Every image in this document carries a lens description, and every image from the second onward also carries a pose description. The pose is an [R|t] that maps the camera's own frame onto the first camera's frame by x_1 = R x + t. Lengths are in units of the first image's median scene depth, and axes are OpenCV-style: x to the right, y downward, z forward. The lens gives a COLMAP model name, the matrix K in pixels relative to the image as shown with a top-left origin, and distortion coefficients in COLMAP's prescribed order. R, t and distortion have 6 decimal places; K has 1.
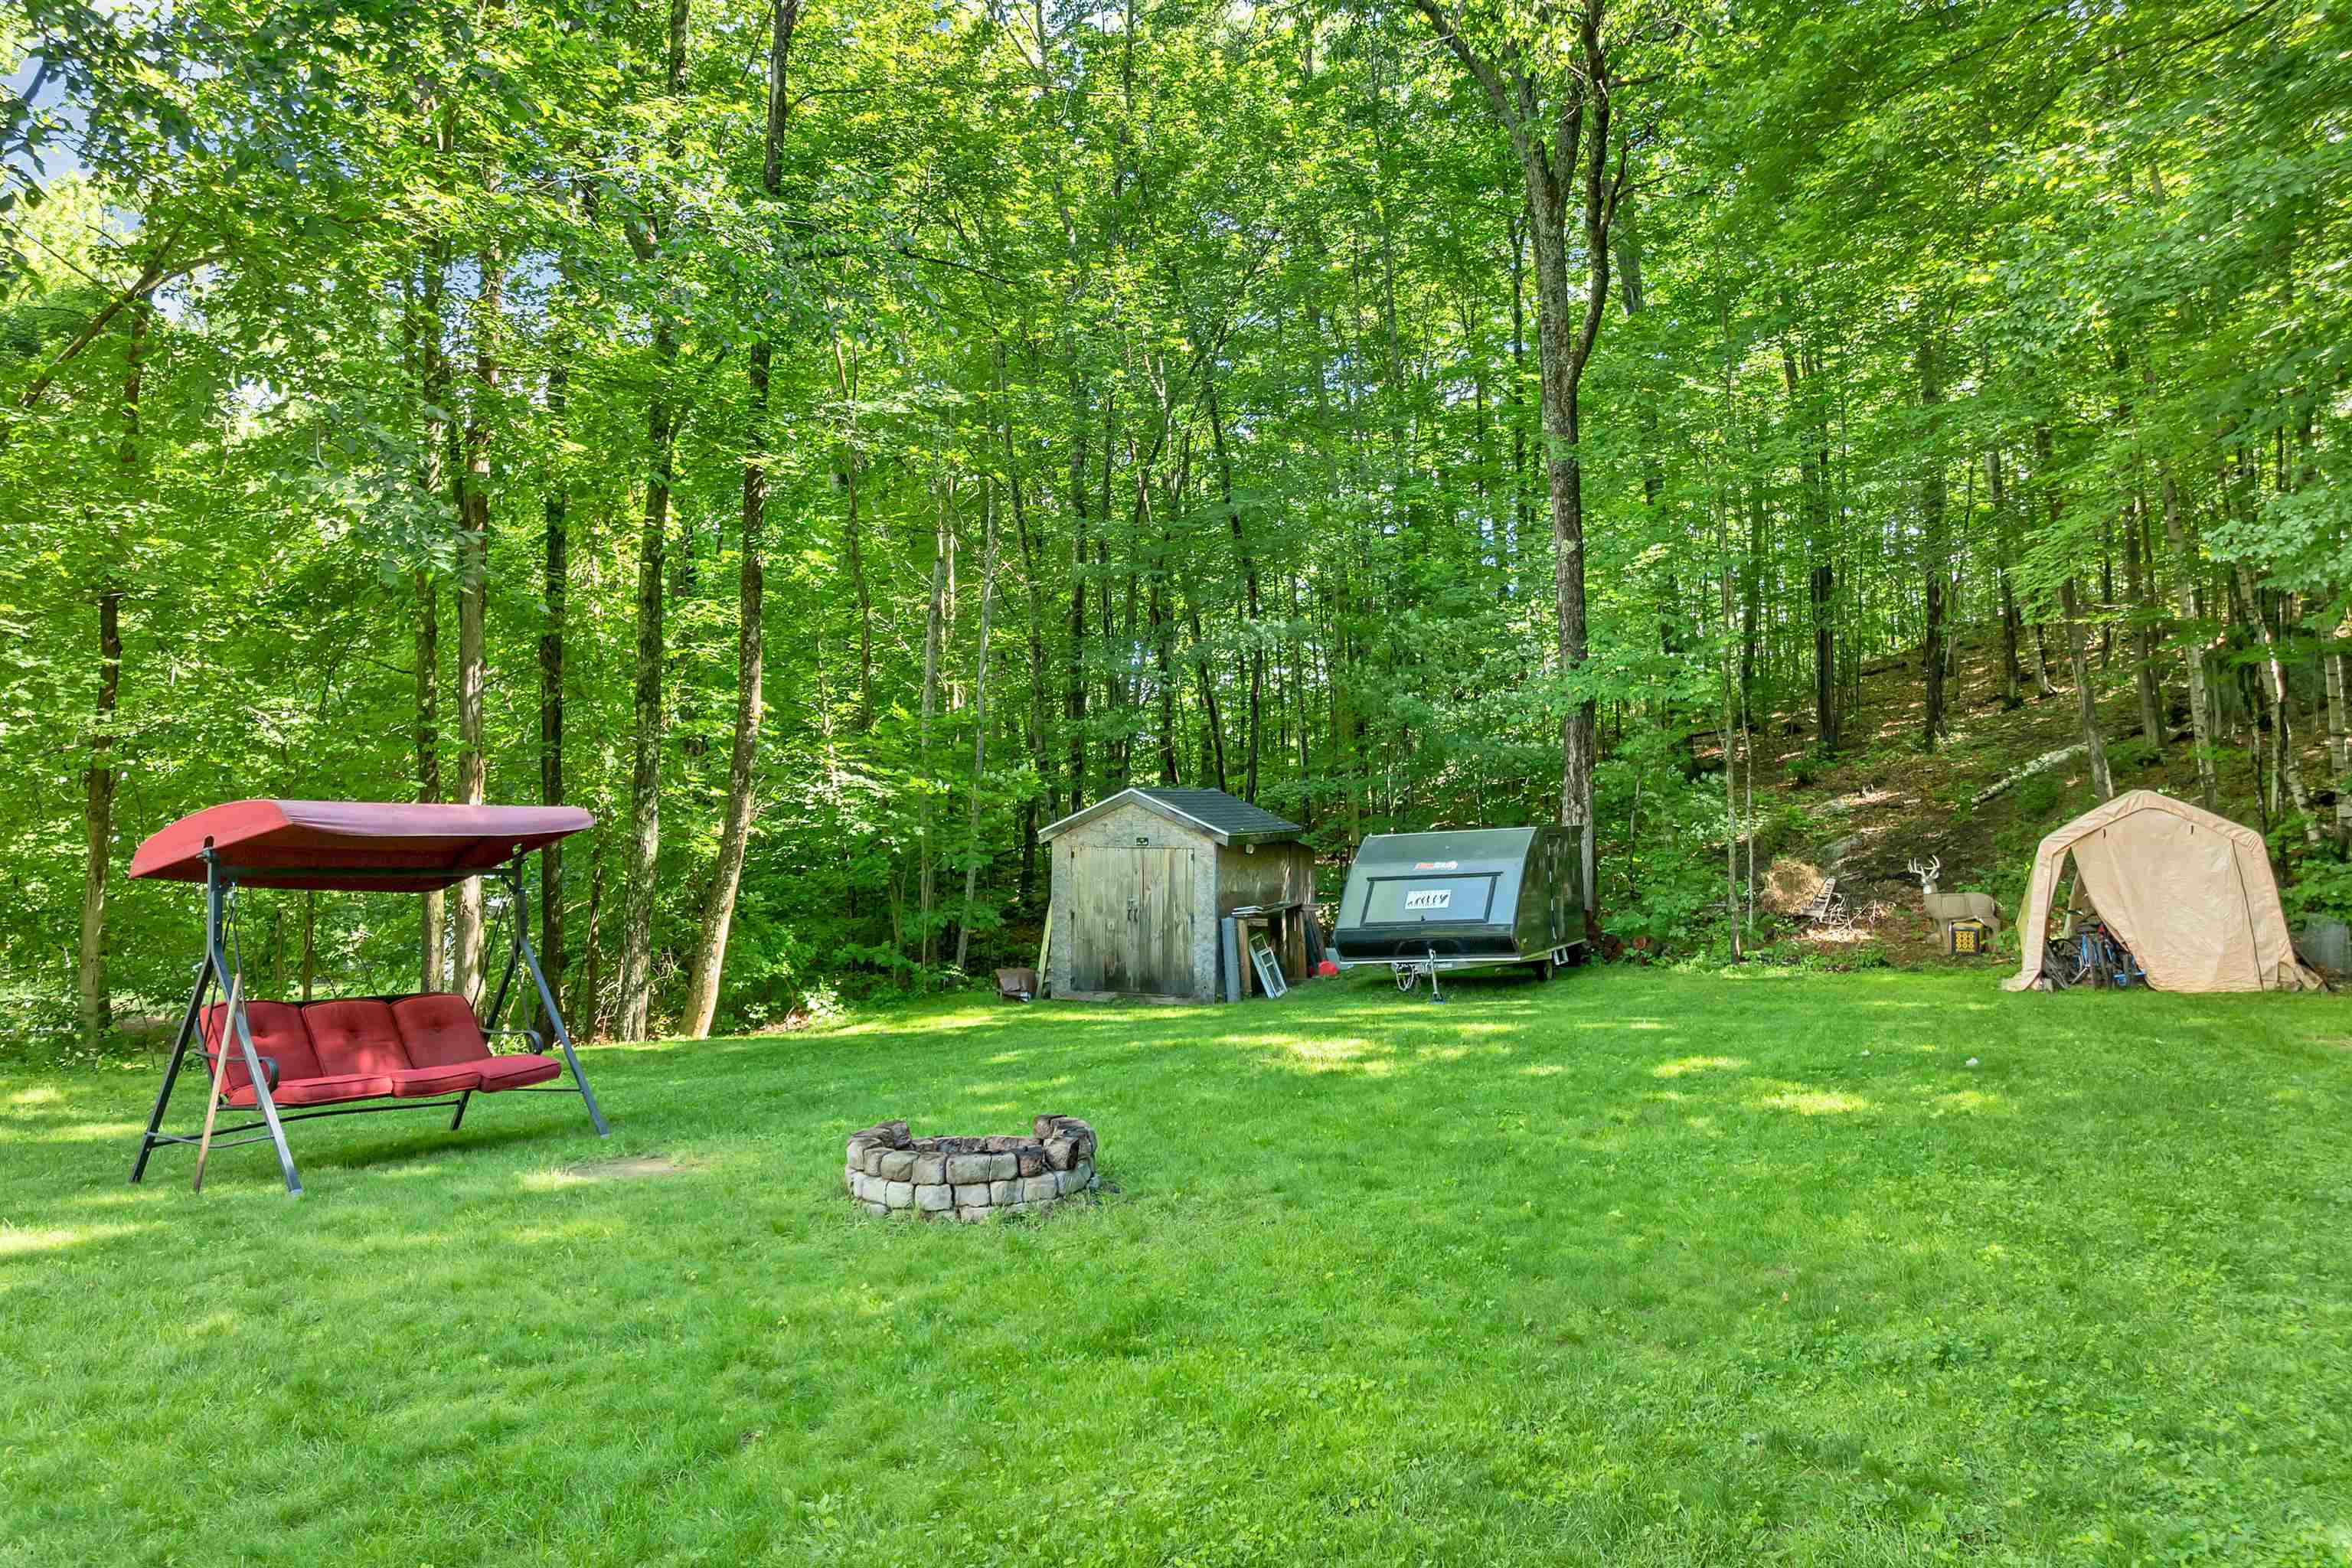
lens RADIAL K [[1716.3, 0, 1172.0], [0, 1716.3, 774.4], [0, 0, 1]] dist [-0.050743, 0.018911]
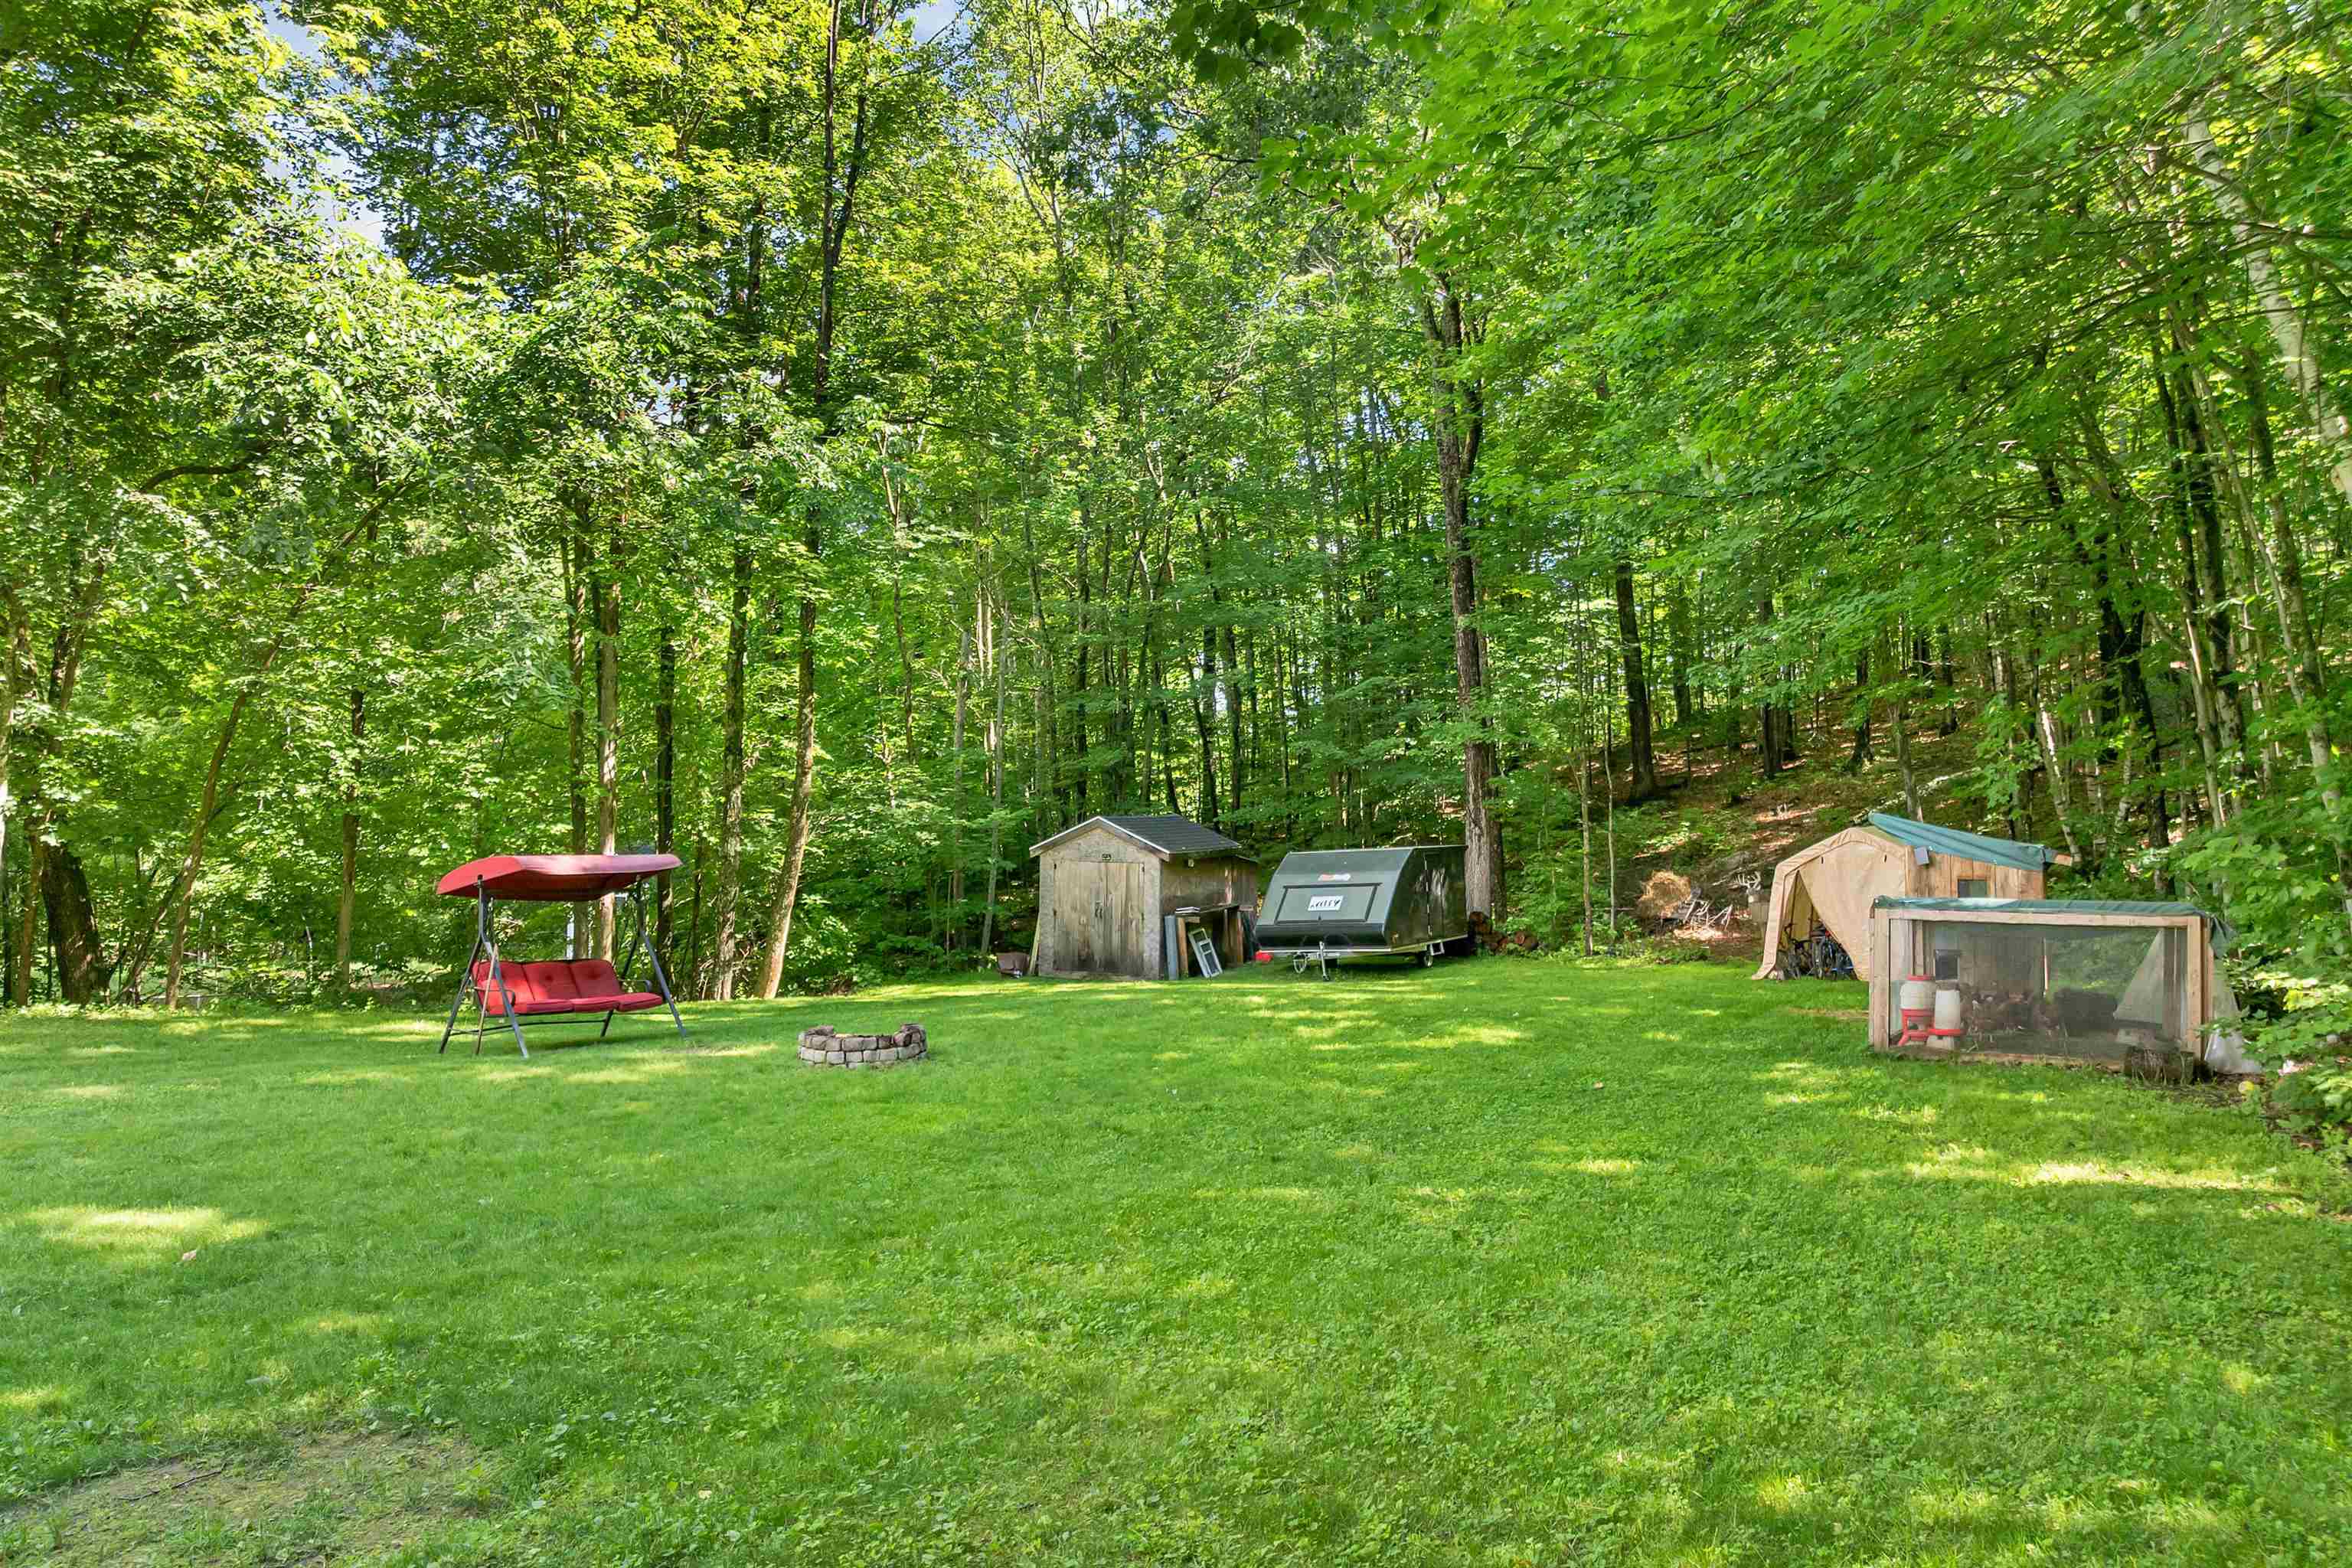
lens RADIAL K [[1716.3, 0, 1182.5], [0, 1716.3, 784.6], [0, 0, 1]] dist [-0.050743, 0.018911]
pose [[0.998354, 0.006655, -0.056965, 0.115696], [-0.005974, 0.999909, 0.012102, -0.032299], [0.057041, -0.011742, 0.998303, -0.304203]]
